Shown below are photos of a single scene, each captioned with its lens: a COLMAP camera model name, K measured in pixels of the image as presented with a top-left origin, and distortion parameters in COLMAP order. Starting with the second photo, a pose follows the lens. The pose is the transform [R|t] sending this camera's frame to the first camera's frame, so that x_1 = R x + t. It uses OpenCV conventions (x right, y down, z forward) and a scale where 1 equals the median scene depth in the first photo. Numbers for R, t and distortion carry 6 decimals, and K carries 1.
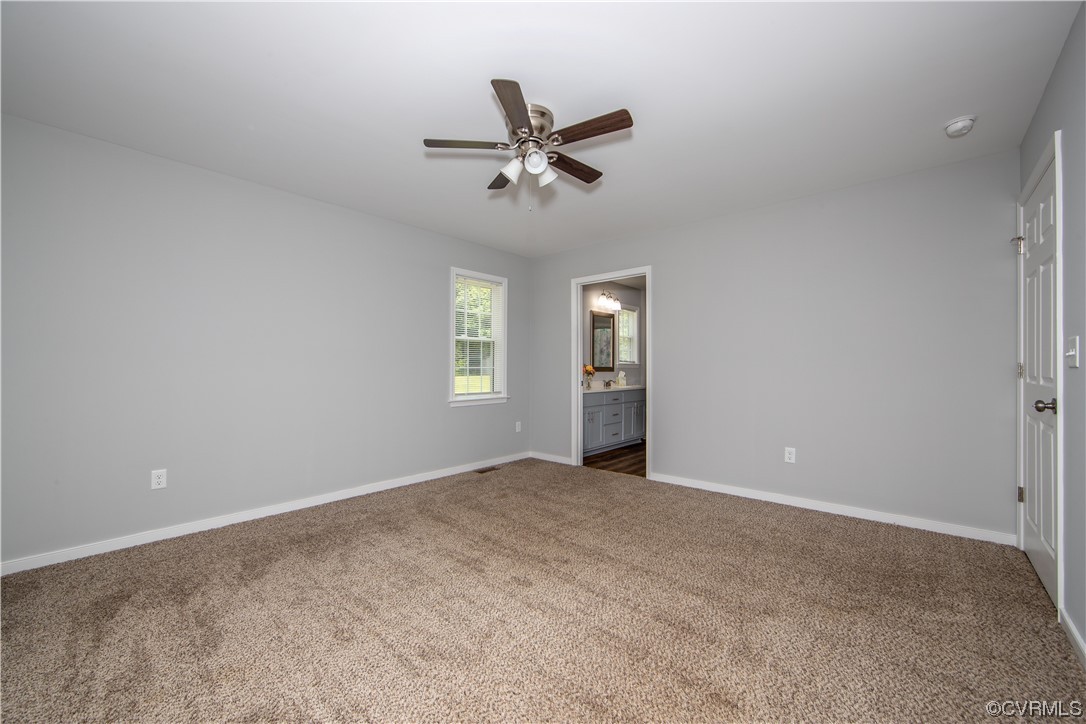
lens RADIAL K [[431.3, 0, 542.4], [0, 431.3, 366.3], [0, 0, 1]] dist [-0.009358, 0.000682]
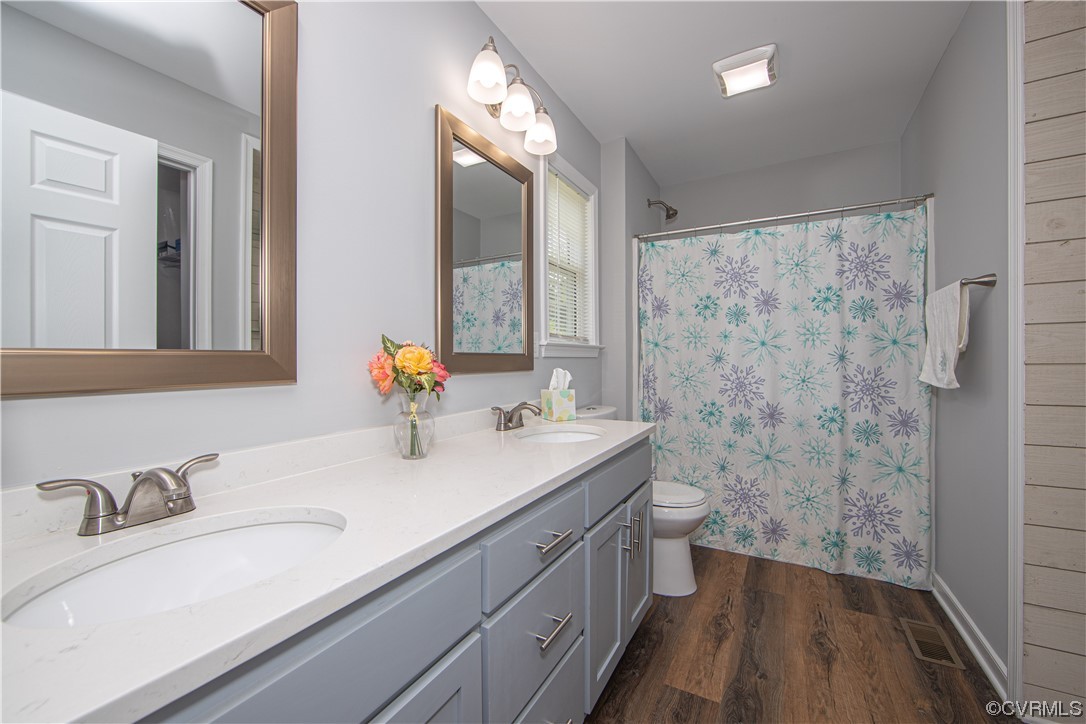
lens RADIAL K [[431.3, 0, 542.4], [0, 431.3, 366.3], [0, 0, 1]] dist [-0.009358, 0.000682]
pose [[0.977825, -0.010107, 0.209178, 0.117004], [0.005347, 0.999714, 0.023309, 0.003249], [-0.209354, -0.021673, 0.977600, 0.747881]]
